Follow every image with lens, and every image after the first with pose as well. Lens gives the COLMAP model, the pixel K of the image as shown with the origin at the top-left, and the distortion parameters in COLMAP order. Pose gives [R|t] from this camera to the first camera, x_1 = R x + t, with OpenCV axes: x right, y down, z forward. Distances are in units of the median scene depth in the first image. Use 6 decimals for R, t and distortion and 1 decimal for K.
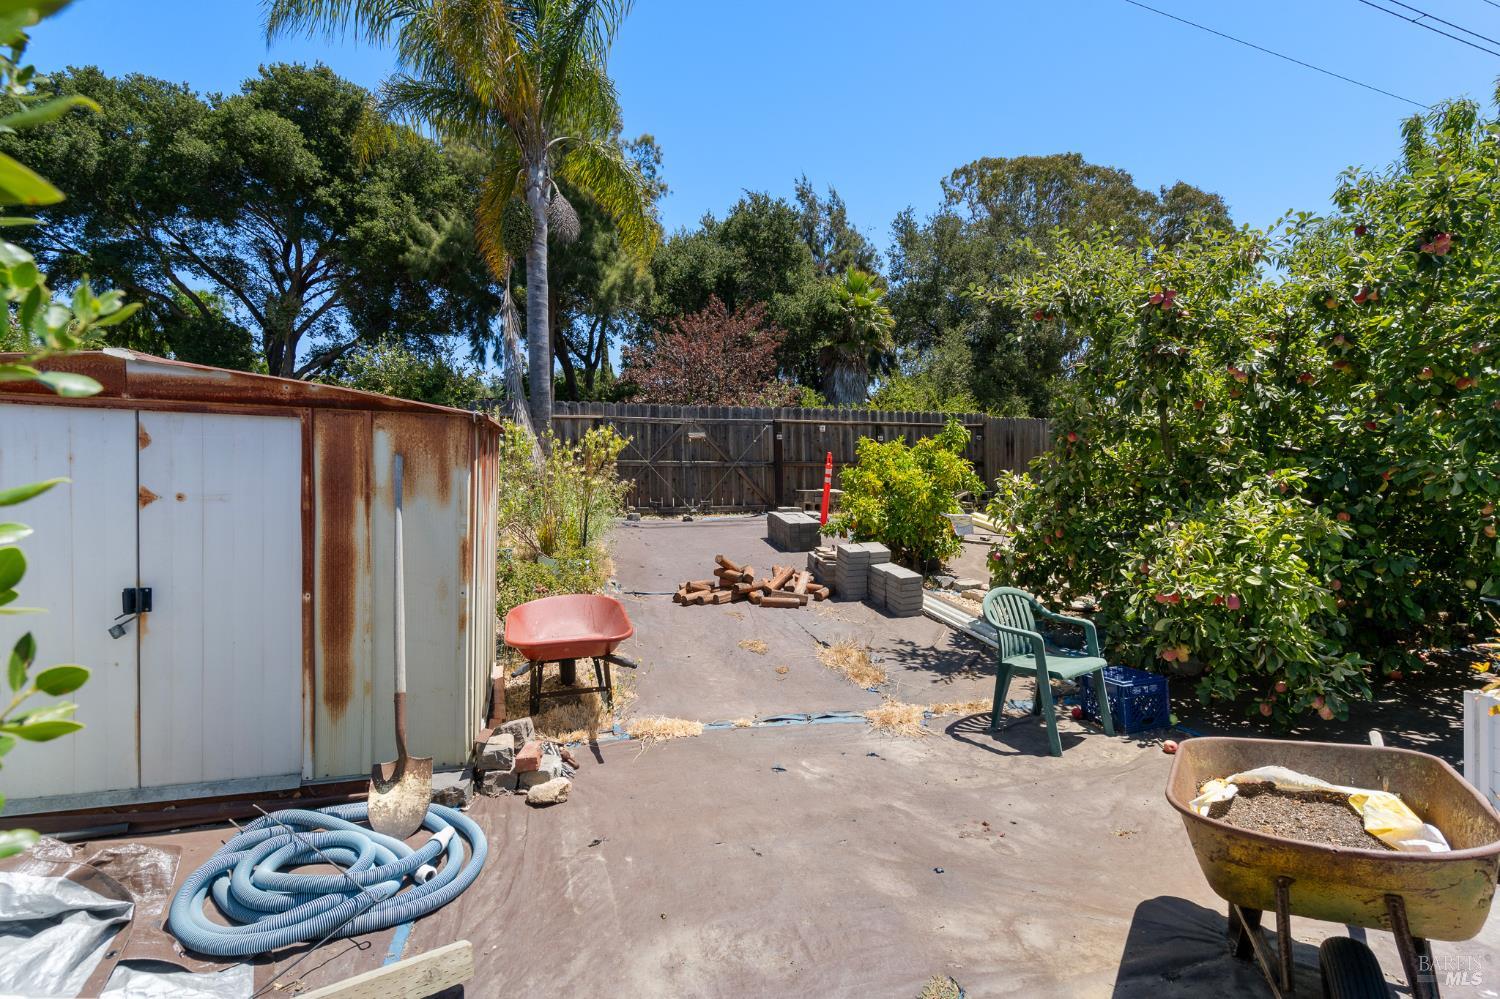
lens RADIAL K [[682.3, 0, 750.3], [0, 682.3, 501.0], [0, 0, 1]] dist [-0.002224, 0.002967]
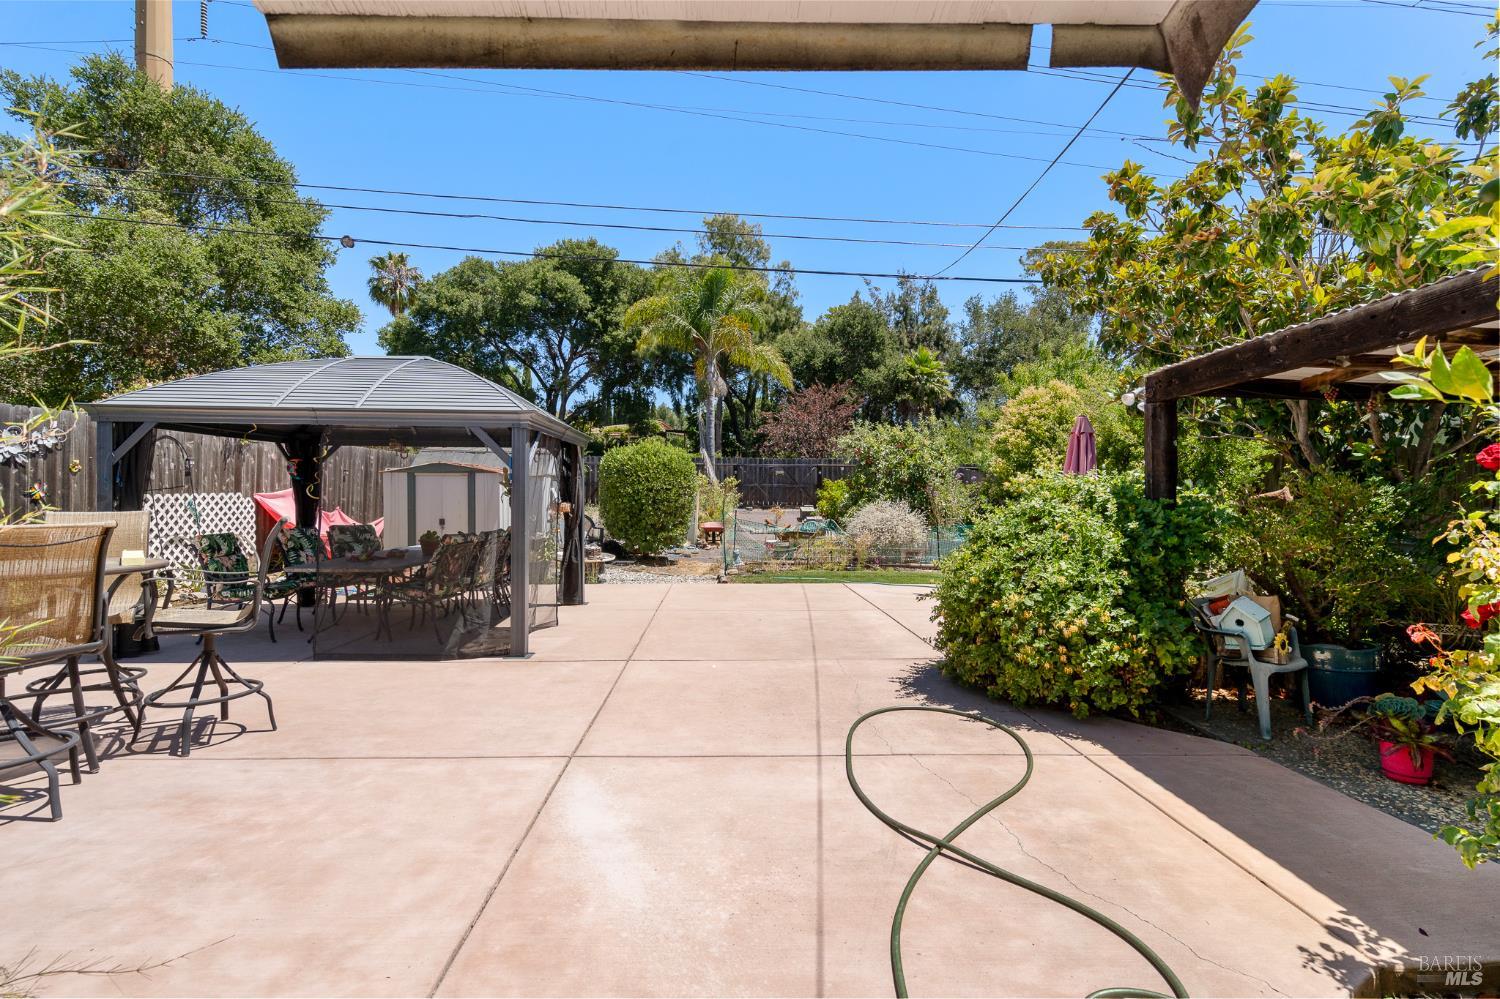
lens RADIAL K [[682.3, 0, 751.7], [0, 682.3, 496.7], [0, 0, 1]] dist [-0.002224, 0.002967]
pose [[0.970242, 0.014916, -0.241679, 0.162963], [-0.019449, 0.999677, -0.016384, 0.008380], [0.241357, 0.020597, 0.970218, -0.510423]]
